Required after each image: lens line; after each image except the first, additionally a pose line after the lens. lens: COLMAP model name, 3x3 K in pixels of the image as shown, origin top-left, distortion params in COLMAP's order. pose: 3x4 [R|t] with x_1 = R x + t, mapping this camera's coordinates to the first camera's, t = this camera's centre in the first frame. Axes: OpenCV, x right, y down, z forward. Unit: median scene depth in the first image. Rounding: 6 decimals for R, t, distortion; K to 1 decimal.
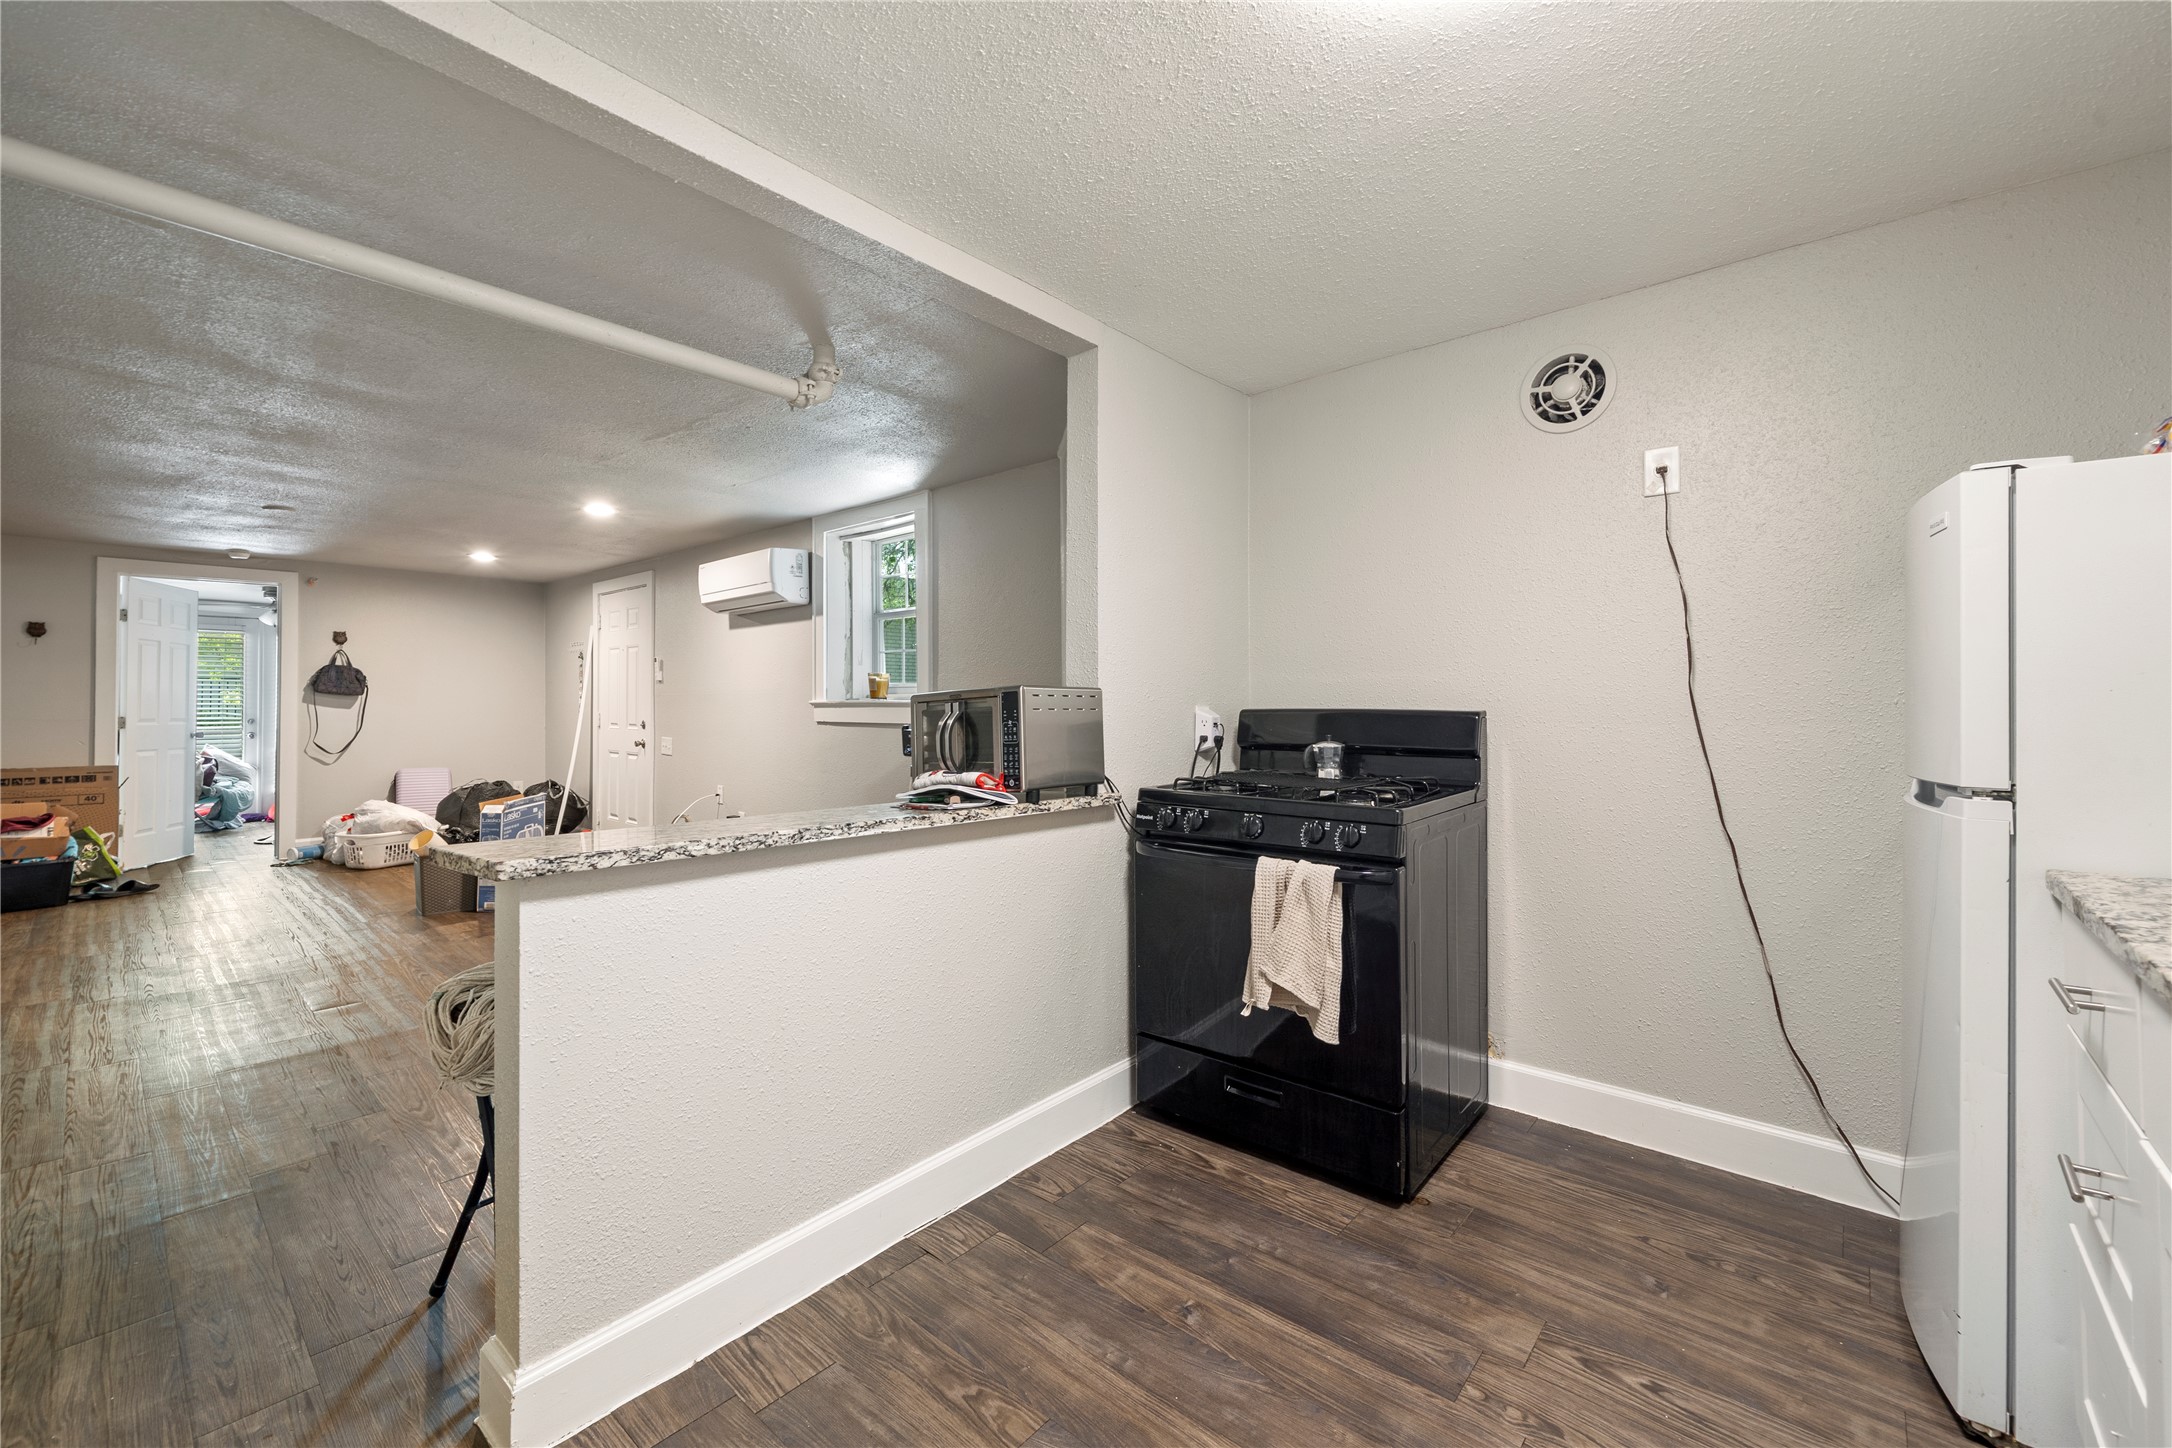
lens RADIAL K [[870.5, 0, 1085.9], [0, 870.5, 704.7], [0, 0, 1]] dist [0.000225, 0.000002]
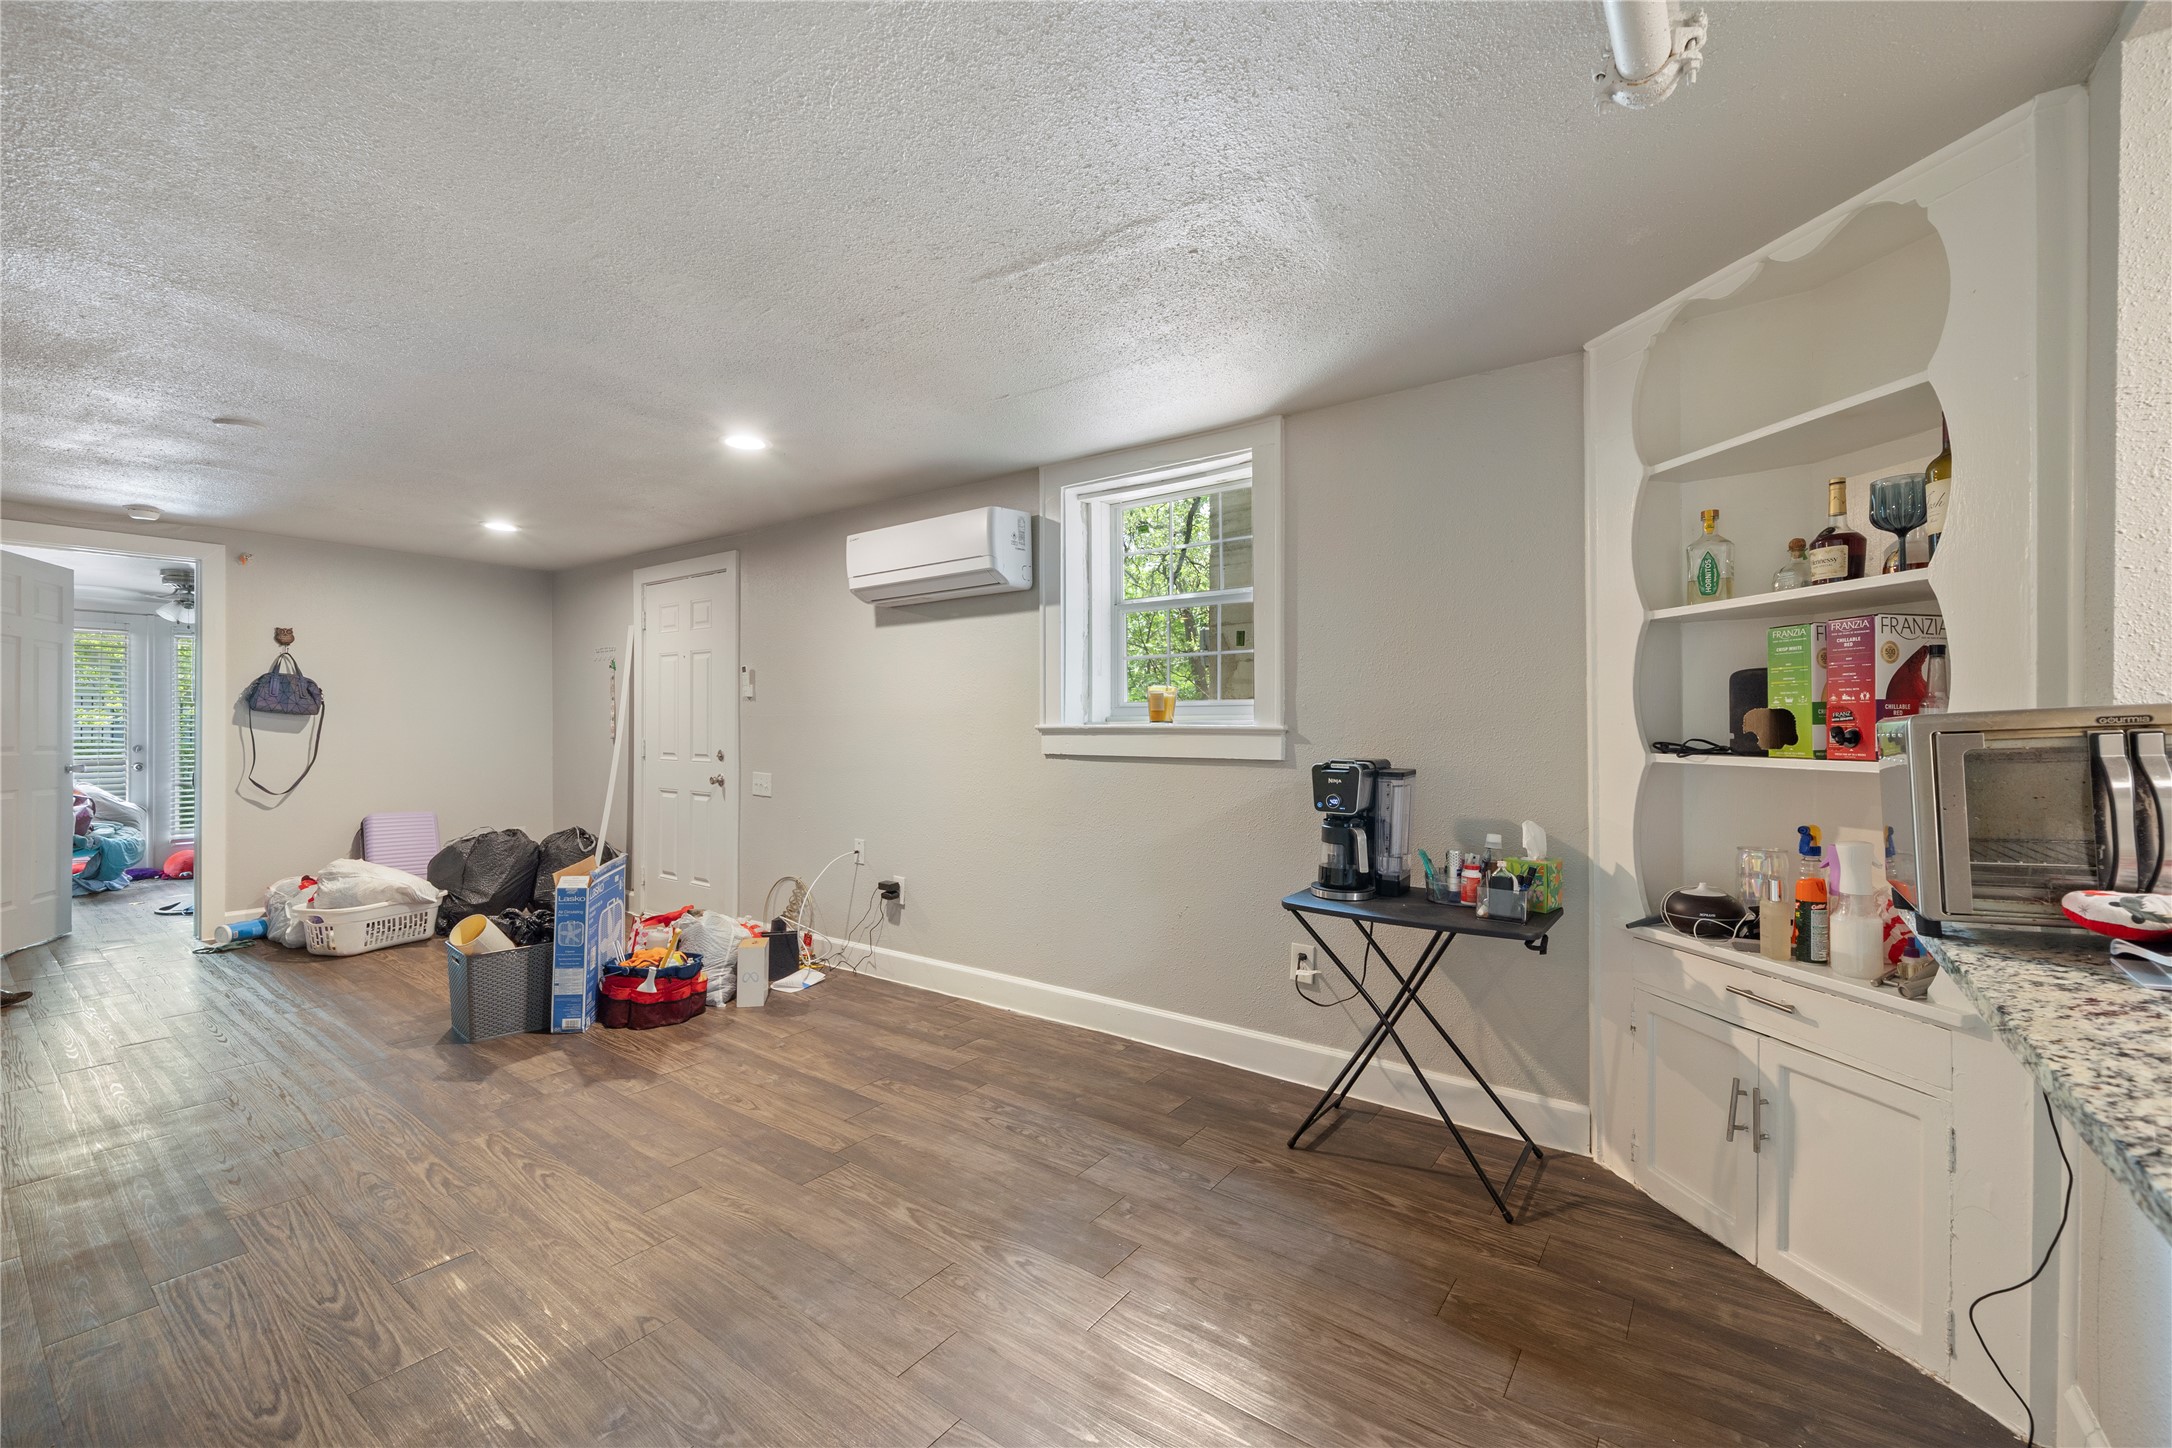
lens RADIAL K [[883.8, 0, 1085.4], [0, 883.8, 739.9], [0, 0, 1]] dist [0.000768, 0.000184]
pose [[0.996803, 0.002448, 0.079856, -0.264521], [-0.003411, 0.999923, 0.011929, -0.000689], [-0.079821, -0.012163, 0.996735, 0.219032]]
